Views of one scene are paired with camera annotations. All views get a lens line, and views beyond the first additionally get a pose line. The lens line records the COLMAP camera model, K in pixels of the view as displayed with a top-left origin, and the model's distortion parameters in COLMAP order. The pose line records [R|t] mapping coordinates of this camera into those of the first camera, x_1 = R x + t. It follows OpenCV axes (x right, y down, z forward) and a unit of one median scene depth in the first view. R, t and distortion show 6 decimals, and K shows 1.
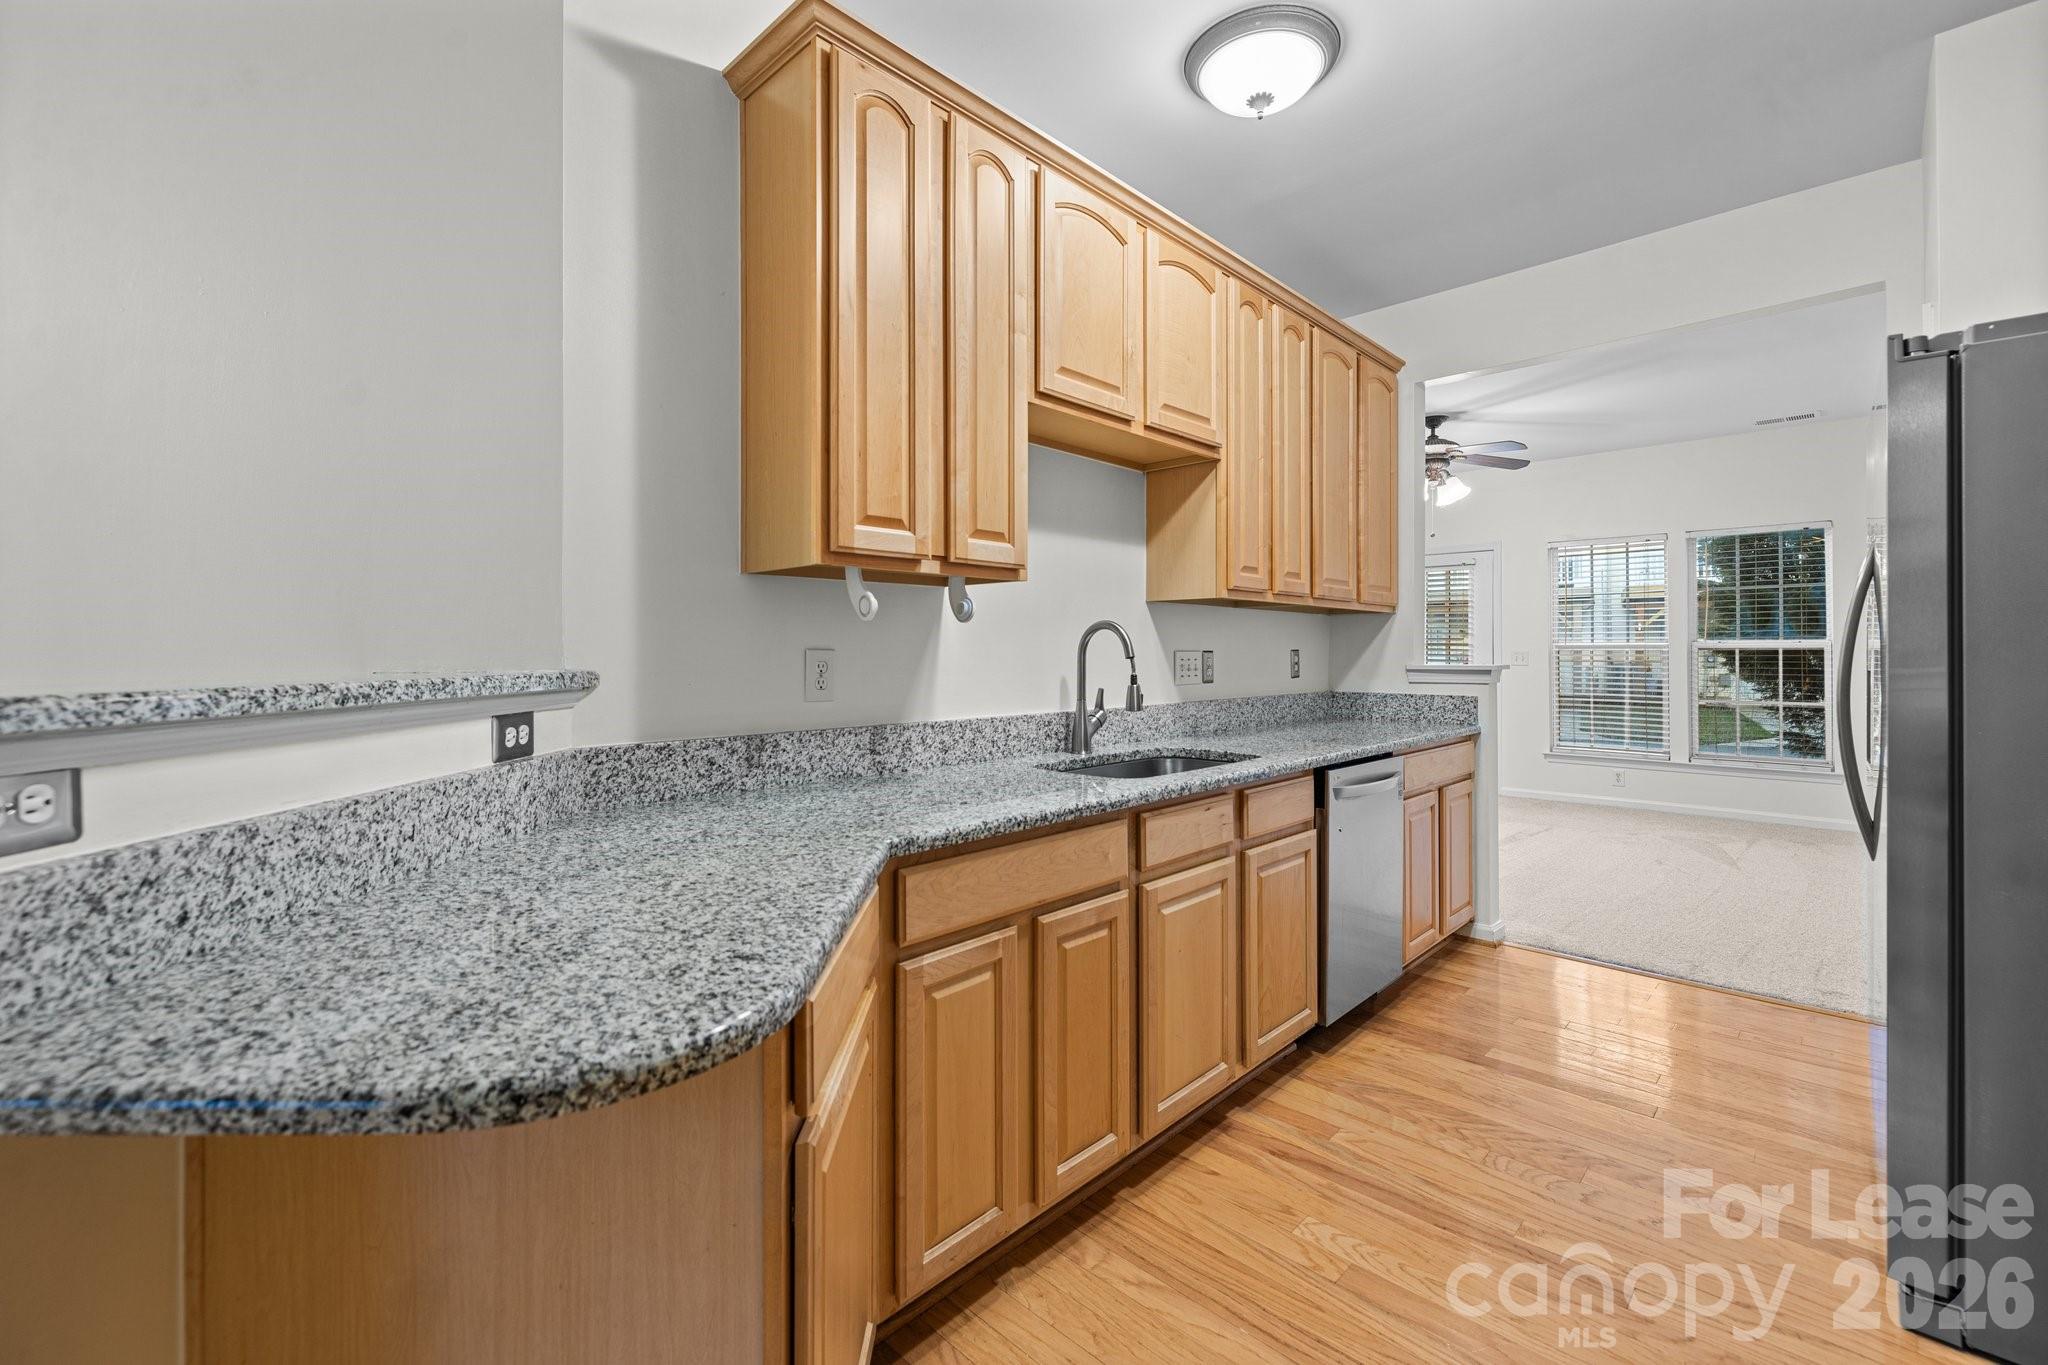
lens RADIAL K [[868.3, 0, 1025.3], [0, 868.3, 673.1], [0, 0, 1]] dist [-0.000974, 0.000127]
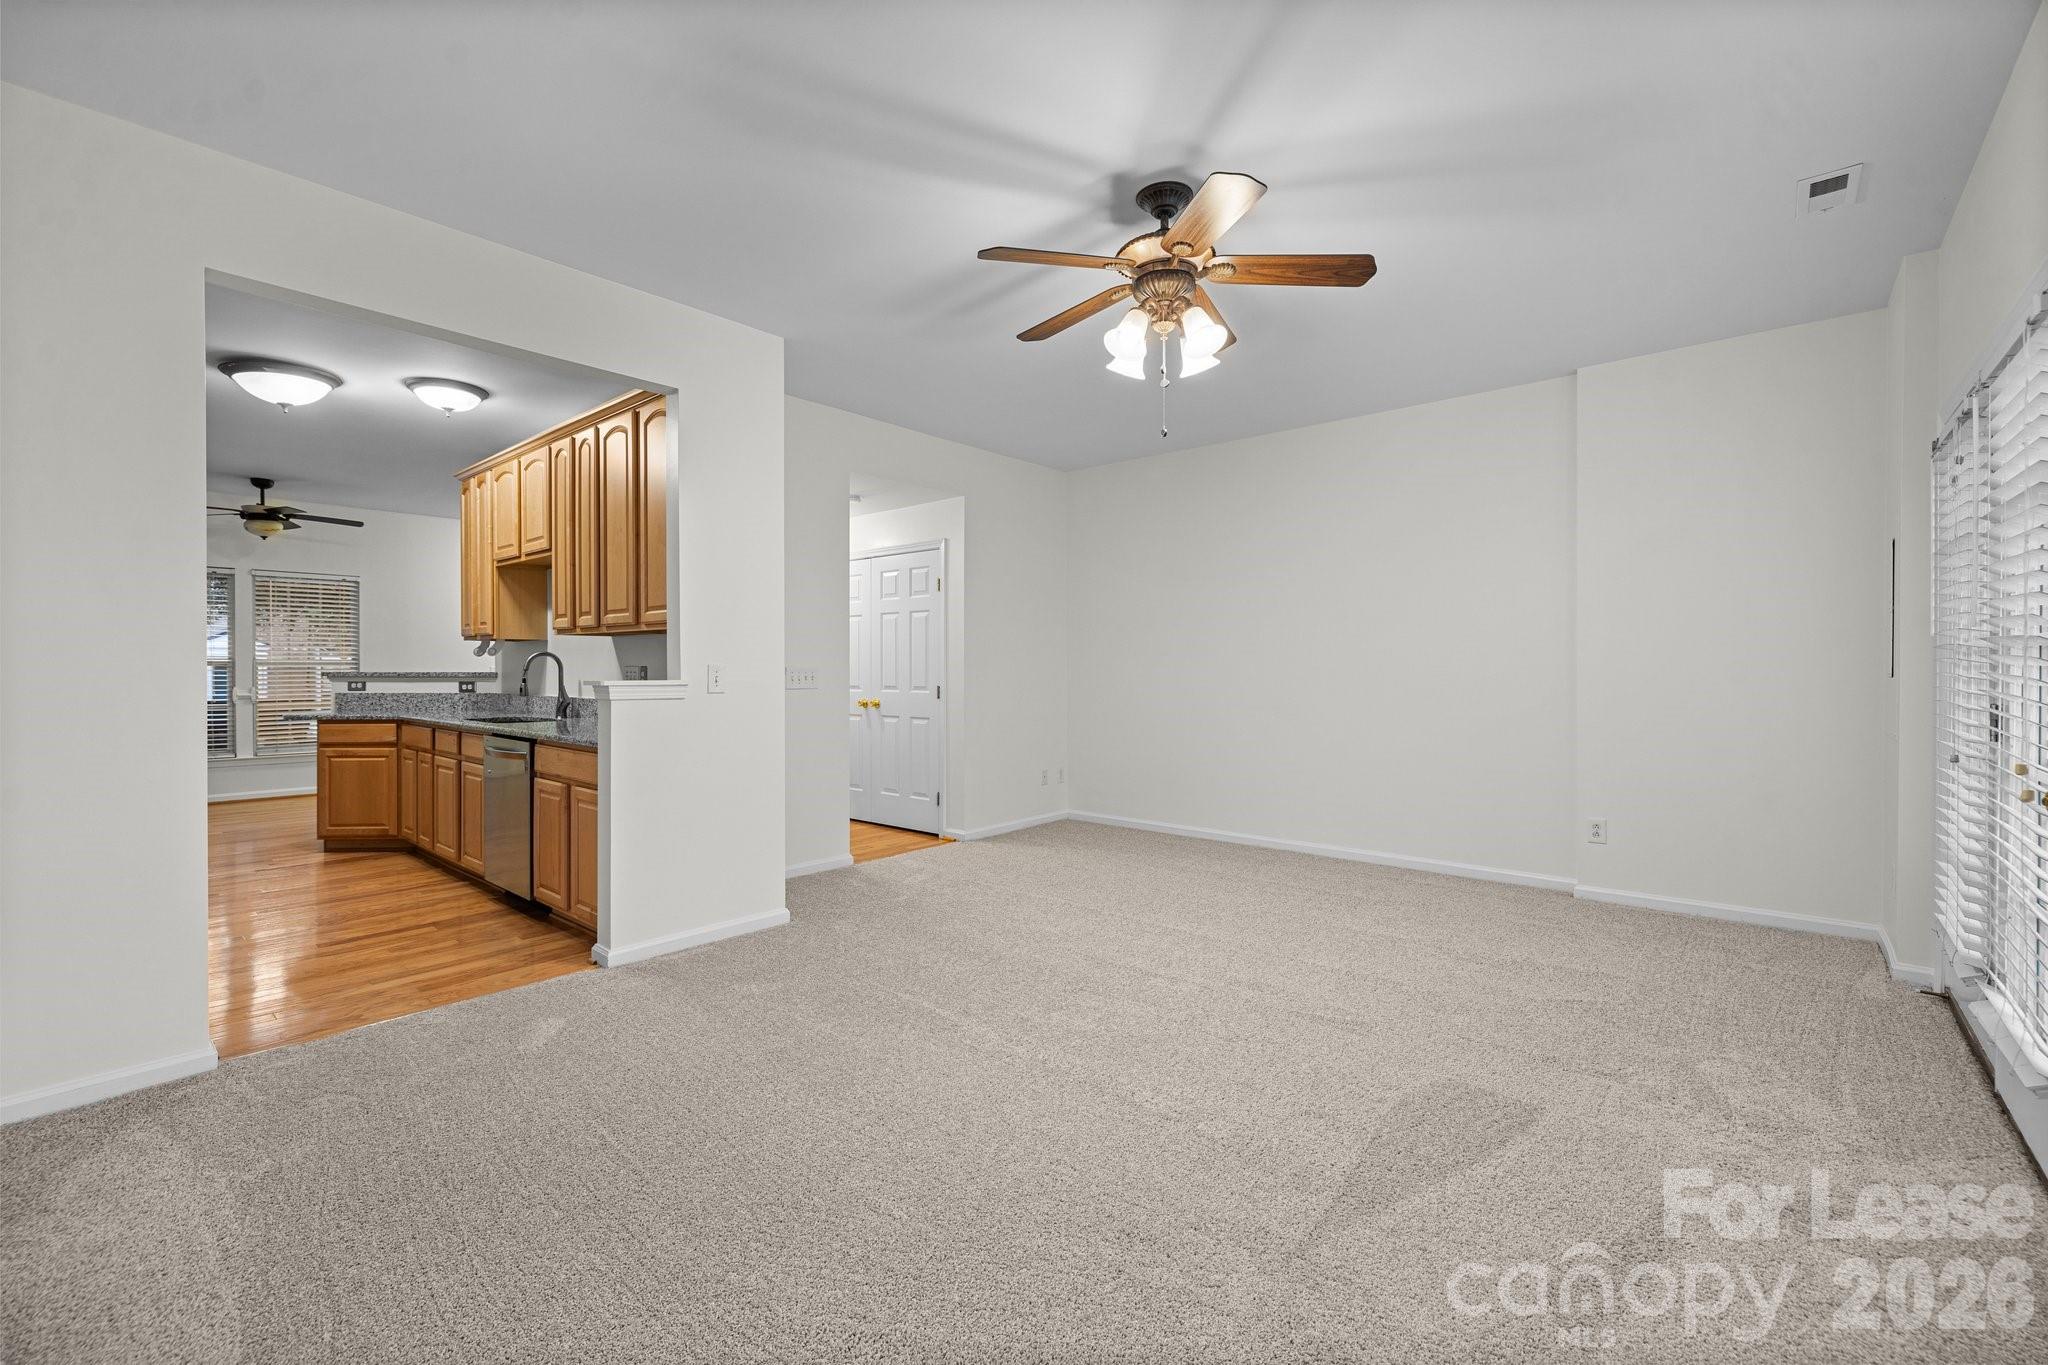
lens RADIAL K [[868.3, 0, 1025.3], [0, 868.3, 673.1], [0, 0, 1]] dist [-0.000974, 0.000127]
pose [[0.043882, 0.007723, -0.999007, 2.633791], [-0.022568, 0.999723, 0.006737, -0.059739], [0.998782, 0.022250, 0.044044, 2.466888]]
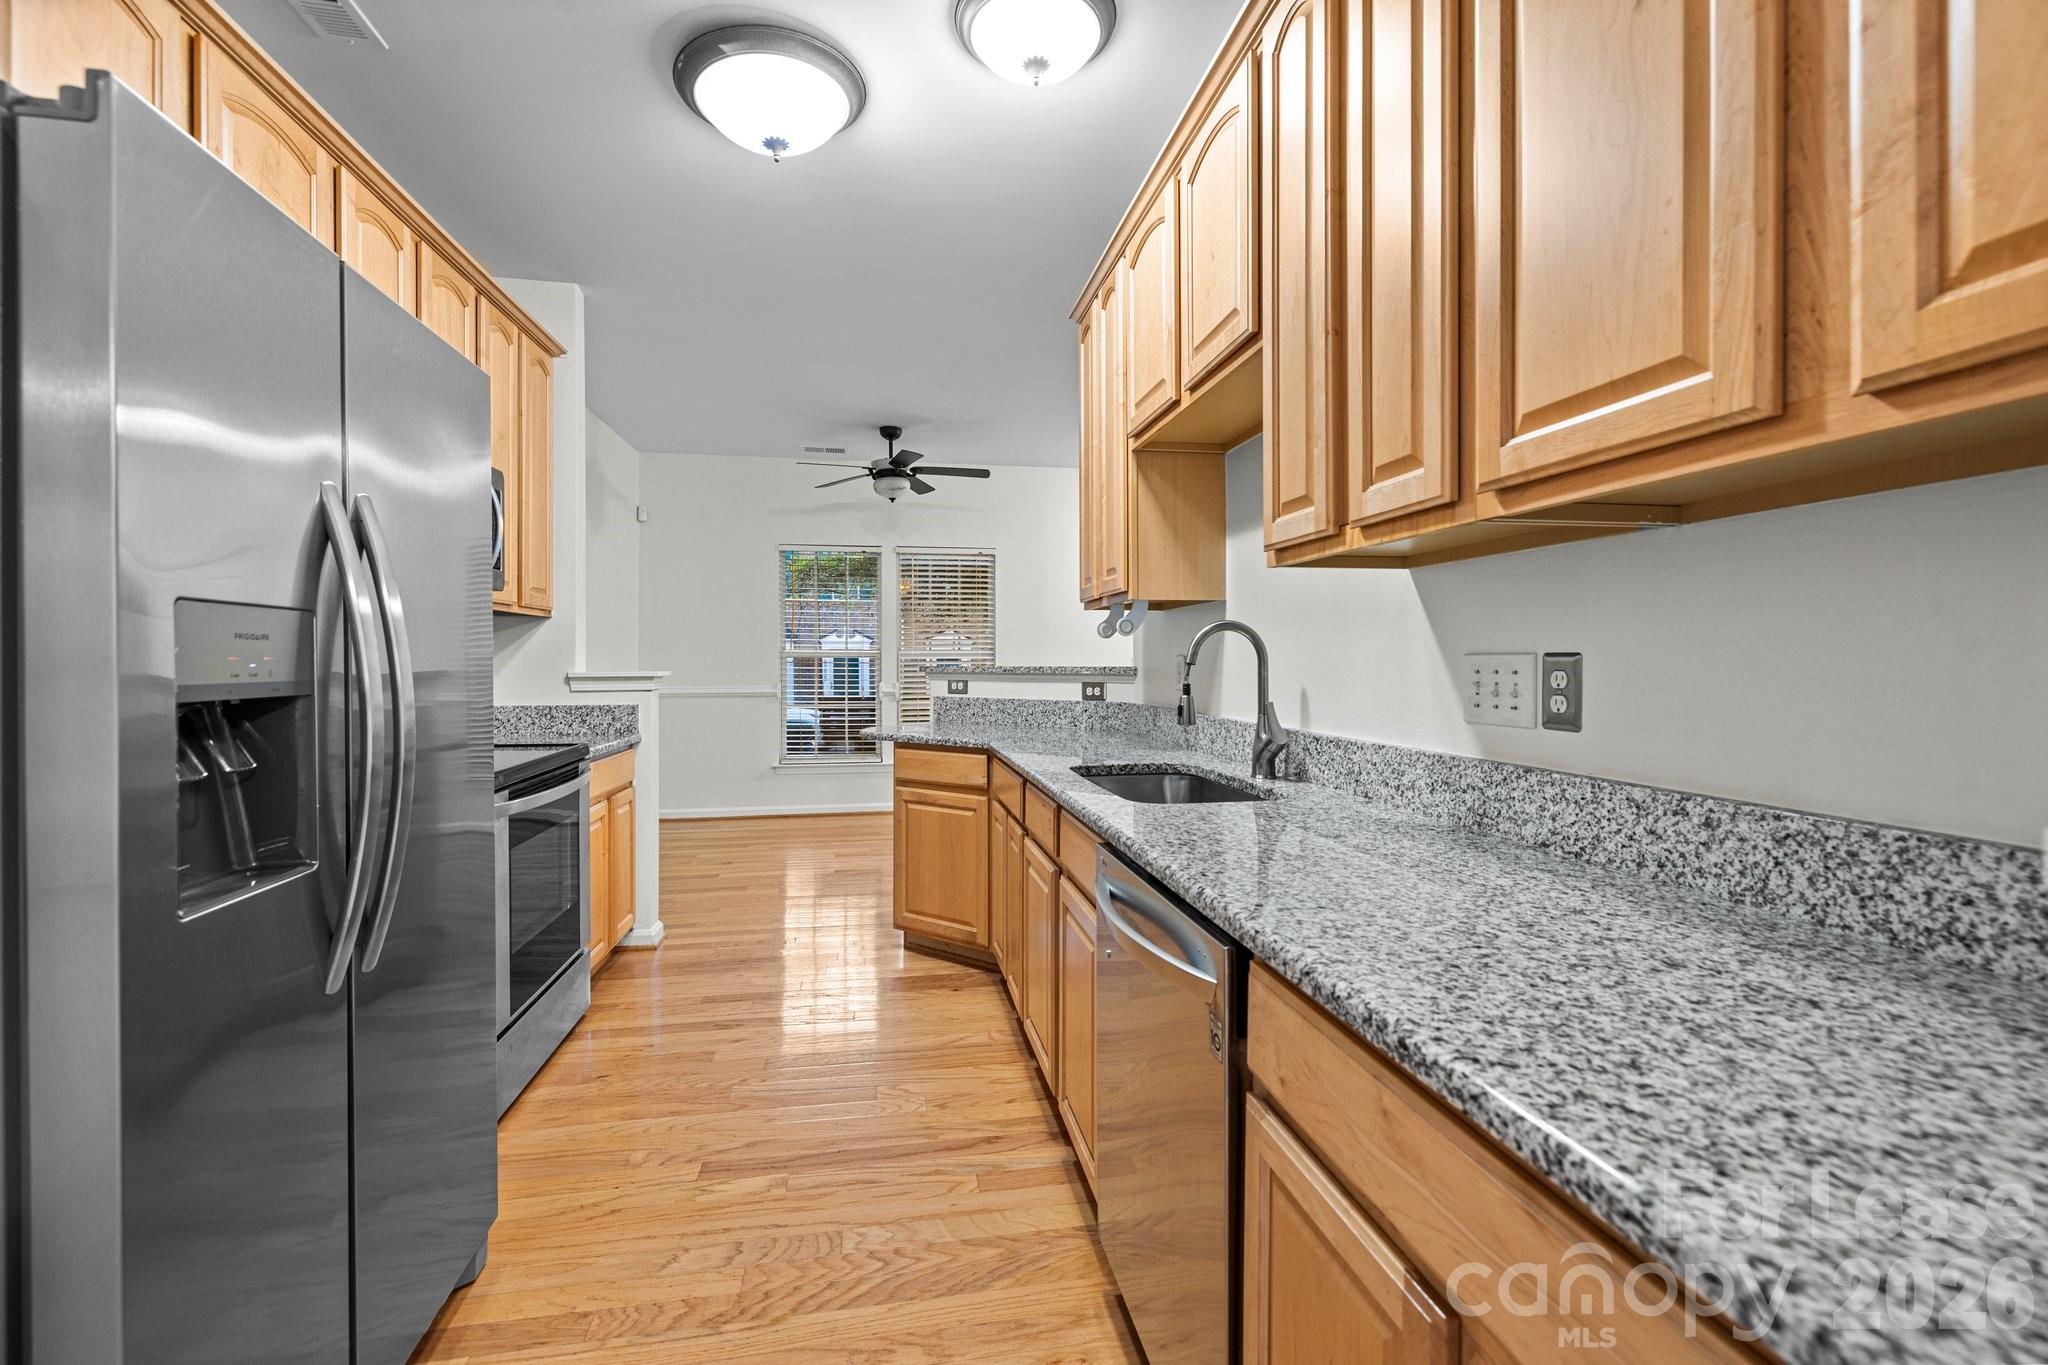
lens RADIAL K [[868.3, 0, 1025.3], [0, 868.3, 673.1], [0, 0, 1]] dist [-0.000974, 0.000127]
pose [[-0.595365, 0.016594, -0.803284, 1.100329], [-0.013827, 0.999427, 0.030894, -0.039576], [0.803336, 0.029500, -0.594795, 1.638870]]
